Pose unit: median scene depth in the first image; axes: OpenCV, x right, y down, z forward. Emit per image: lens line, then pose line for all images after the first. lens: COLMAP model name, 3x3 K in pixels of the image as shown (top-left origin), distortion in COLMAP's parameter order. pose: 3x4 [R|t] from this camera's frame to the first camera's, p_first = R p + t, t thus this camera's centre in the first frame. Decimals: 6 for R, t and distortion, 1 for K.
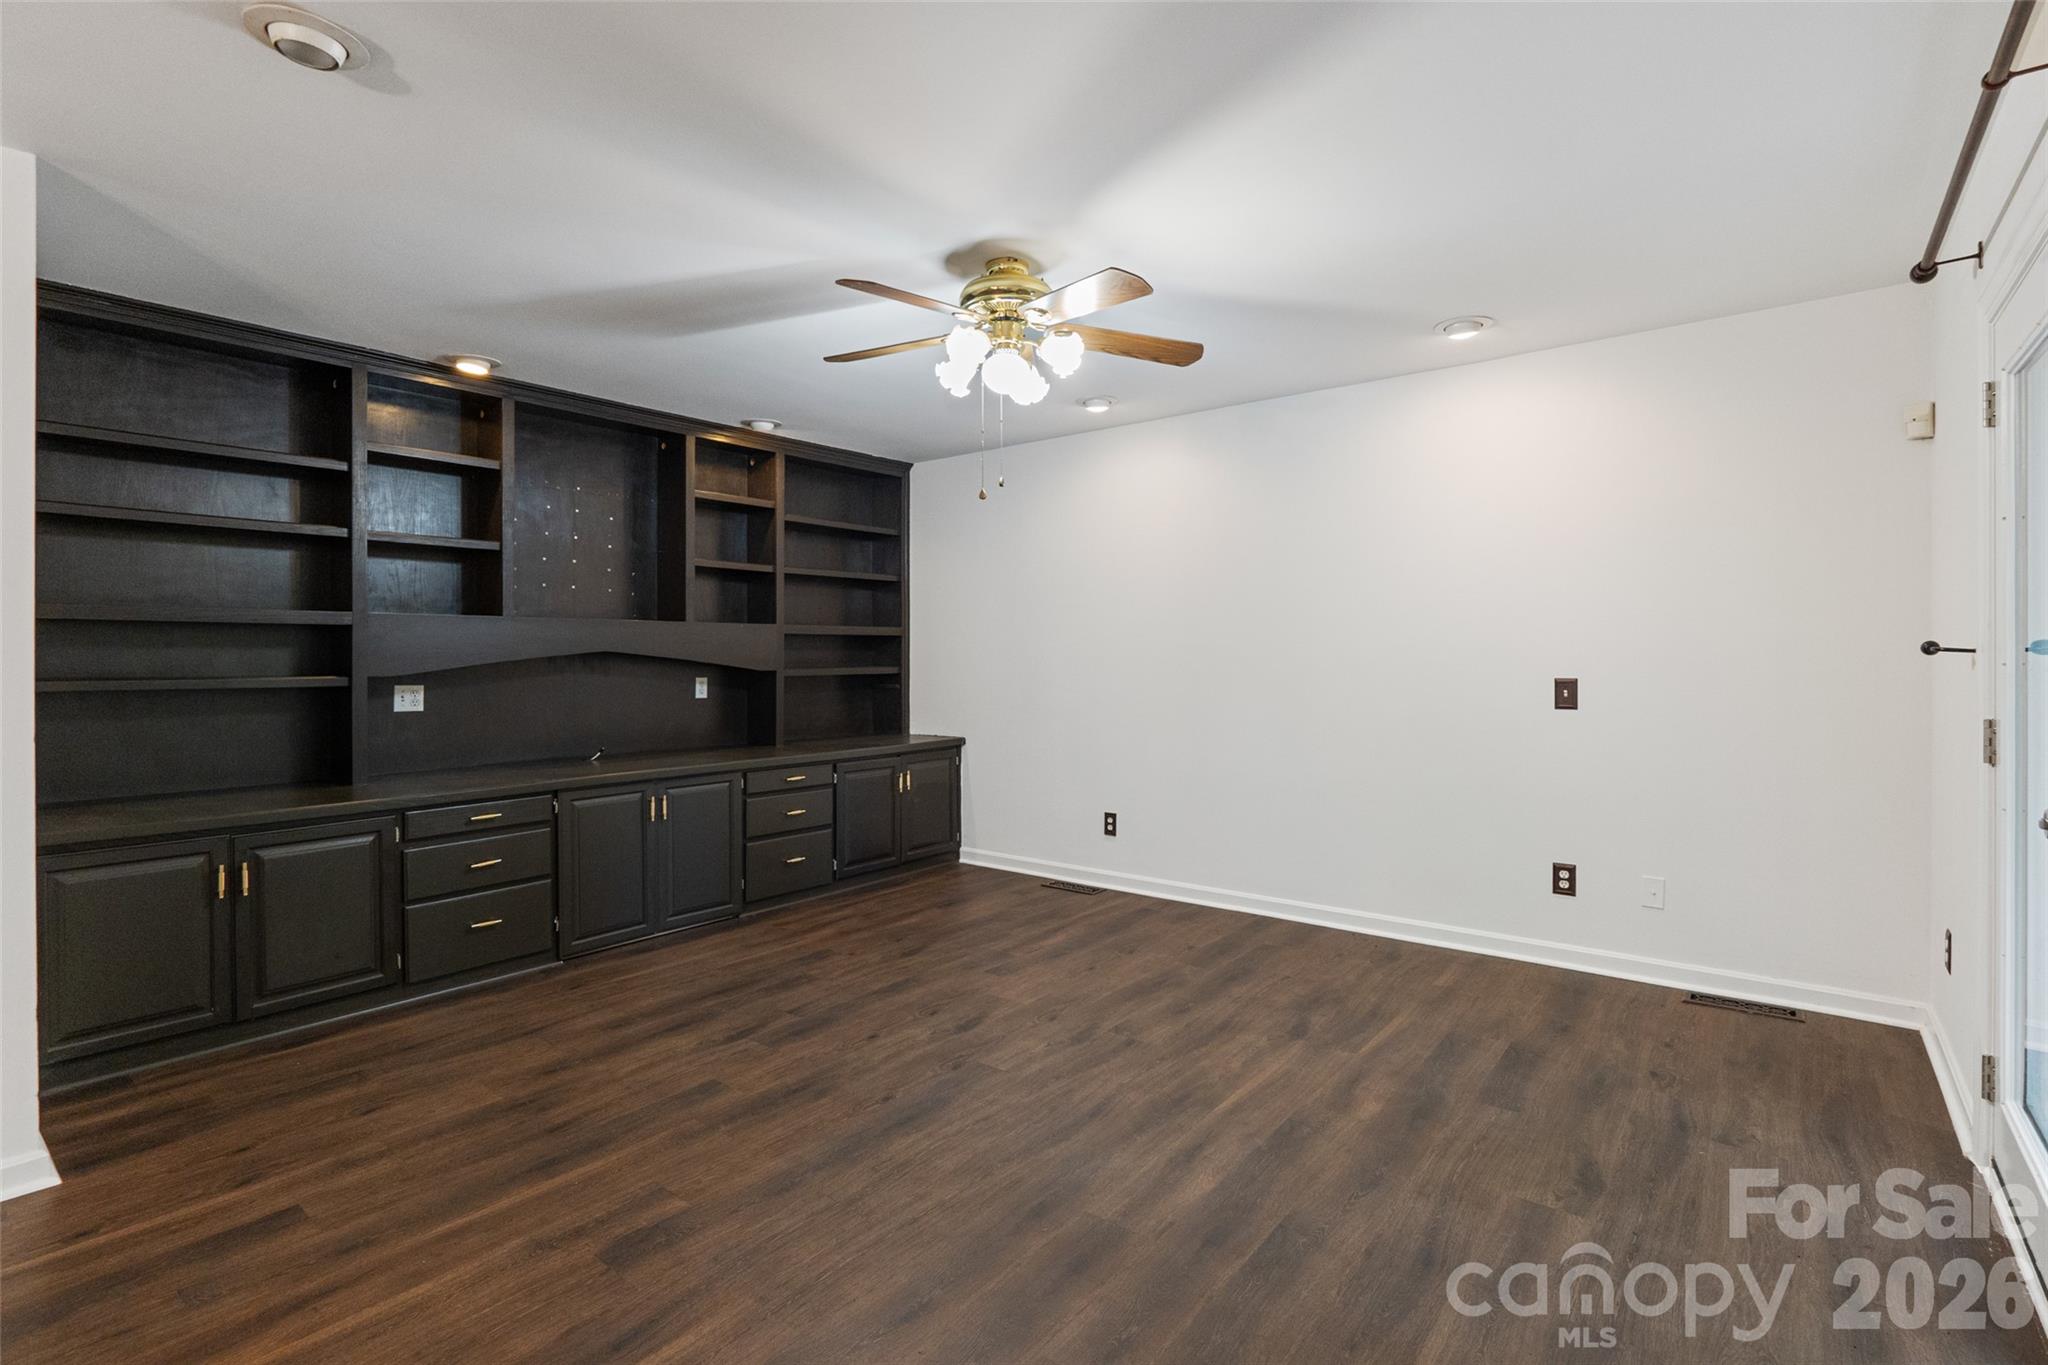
lens RADIAL K [[972.3, 0, 997.7], [0, 972.3, 632.1], [0, 0, 1]] dist [-0.008274, 0.001927]
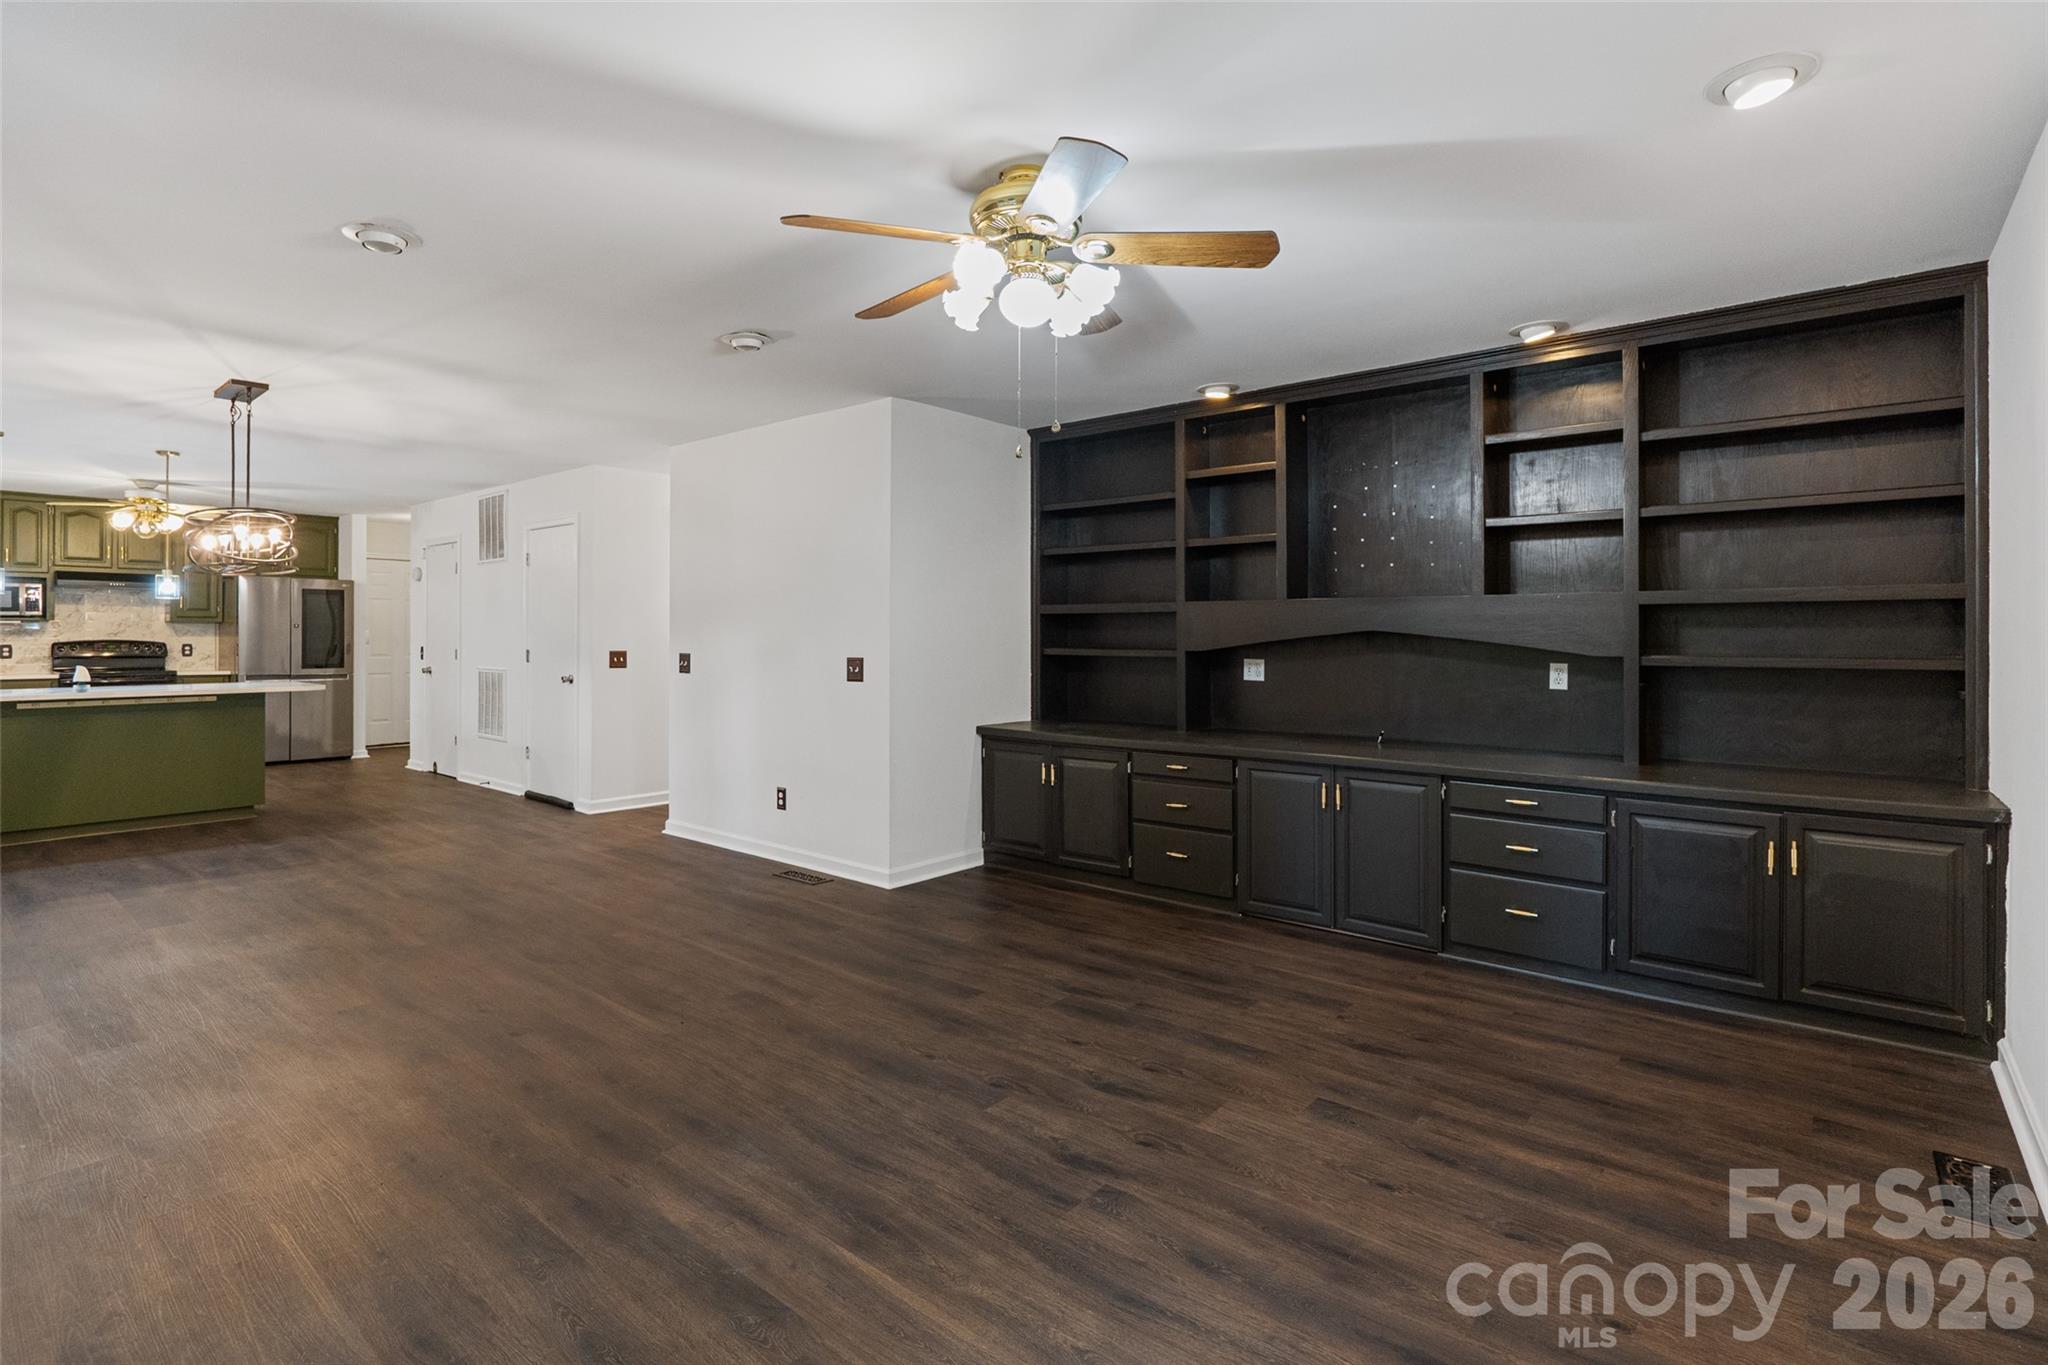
lens RADIAL K [[972.3, 0, 1034.7], [0, 972.3, 624.6], [0, 0, 1]] dist [-0.008274, 0.001927]
pose [[-0.006297, -0.005656, -0.999964, 0.755908], [0.021831, 0.999745, -0.005792, 0.015801], [0.999742, -0.021866, -0.006172, 0.905477]]
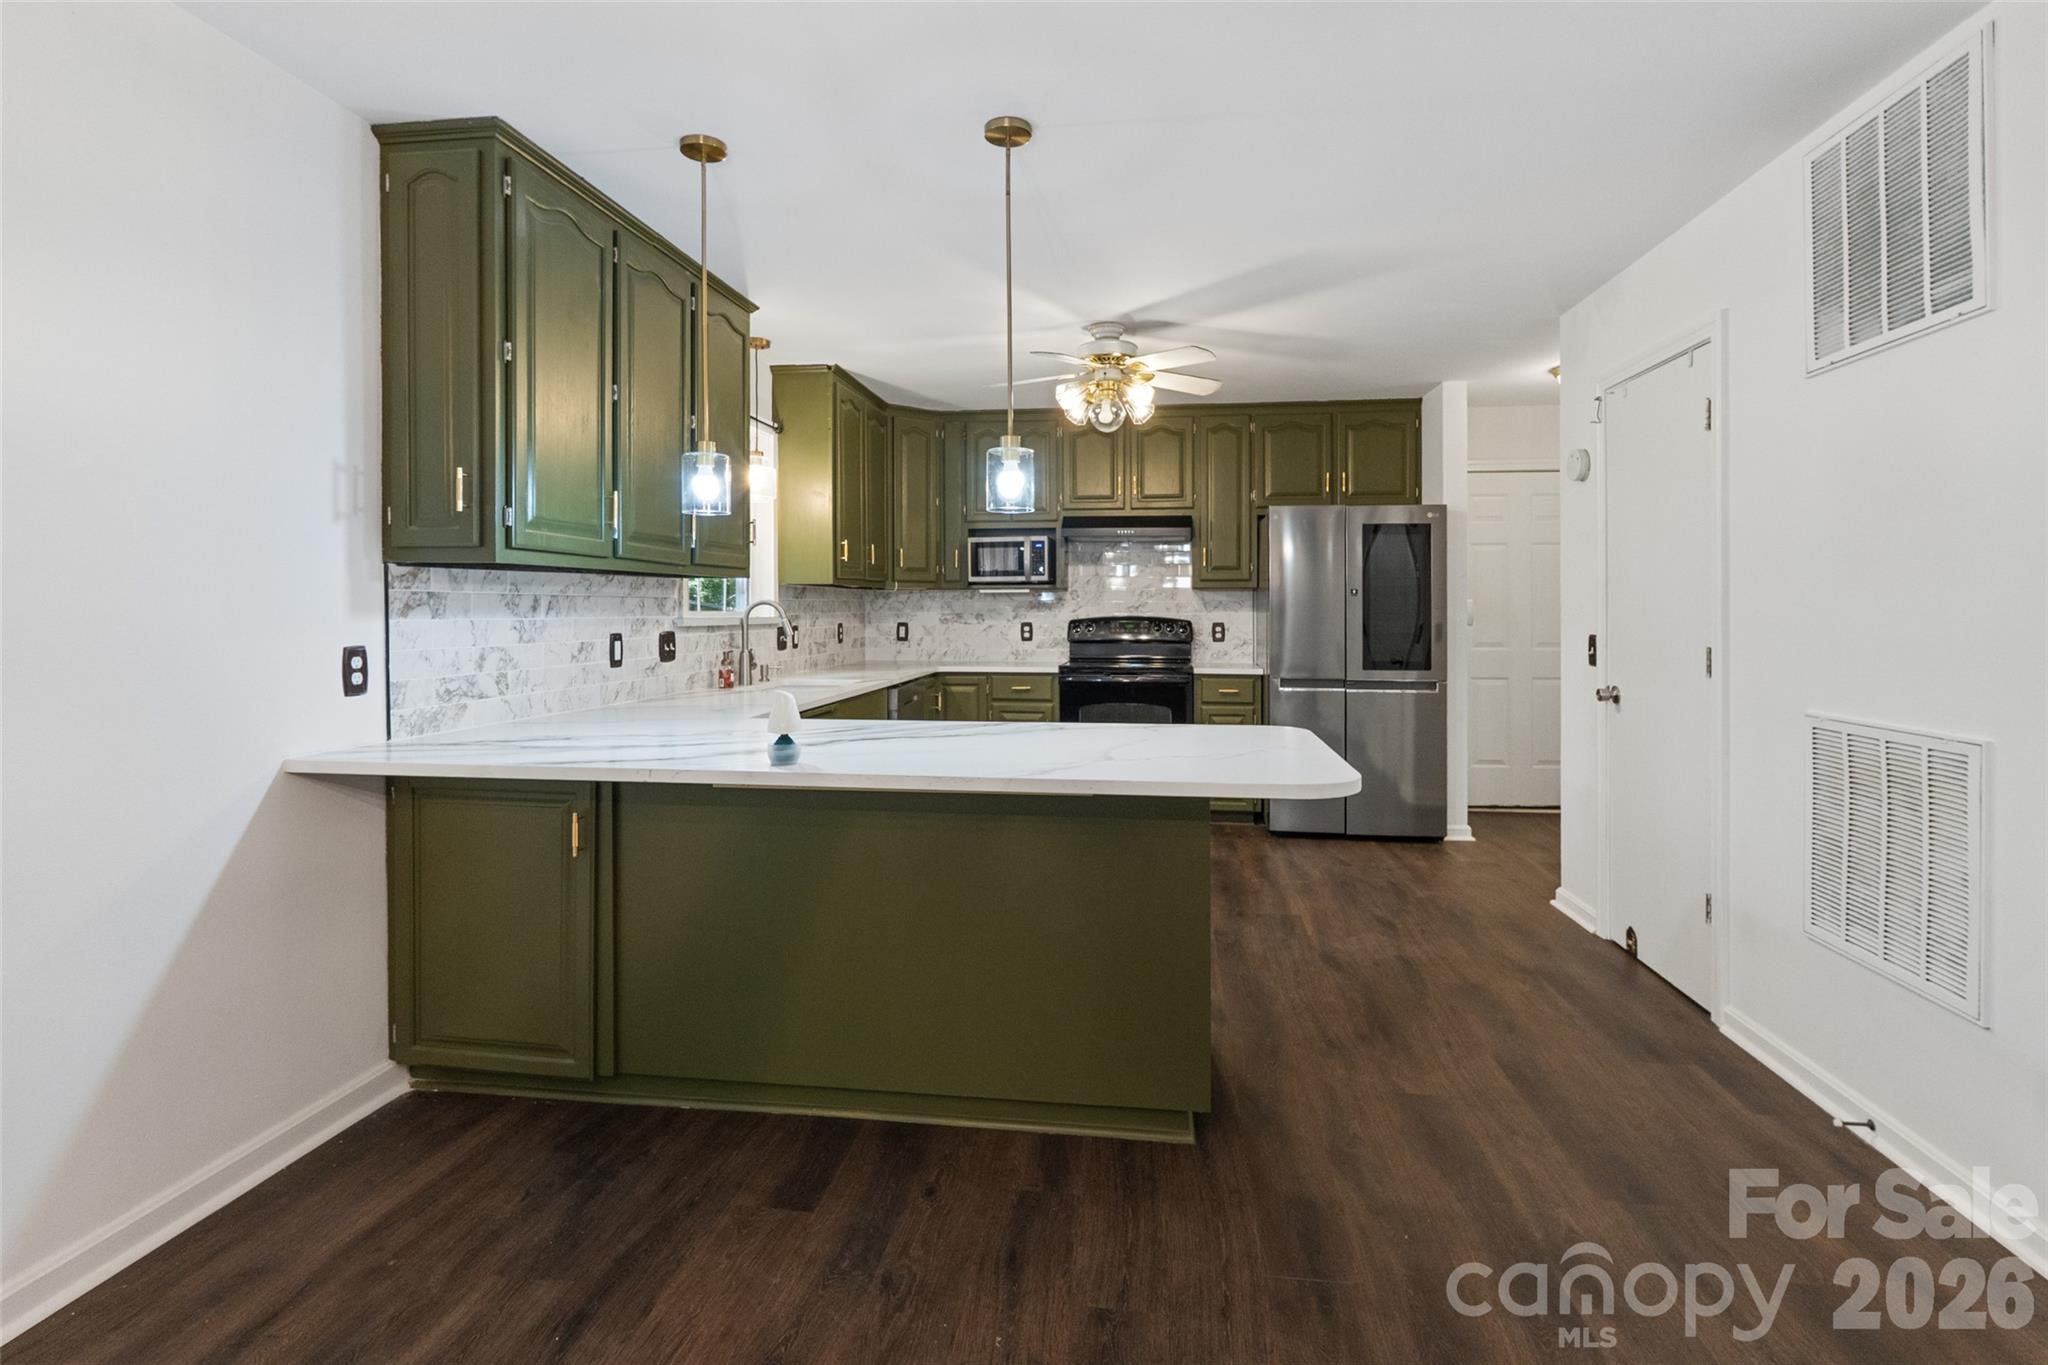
lens RADIAL K [[972.3, 0, 1029.5], [0, 972.3, 614.1], [0, 0, 1]] dist [-0.008274, 0.001927]
pose [[-0.853513, 0.003933, -0.521057, -0.724672], [0.012758, 0.999829, -0.013351, 0.005516], [0.520915, -0.018043, -0.853418, -0.155720]]
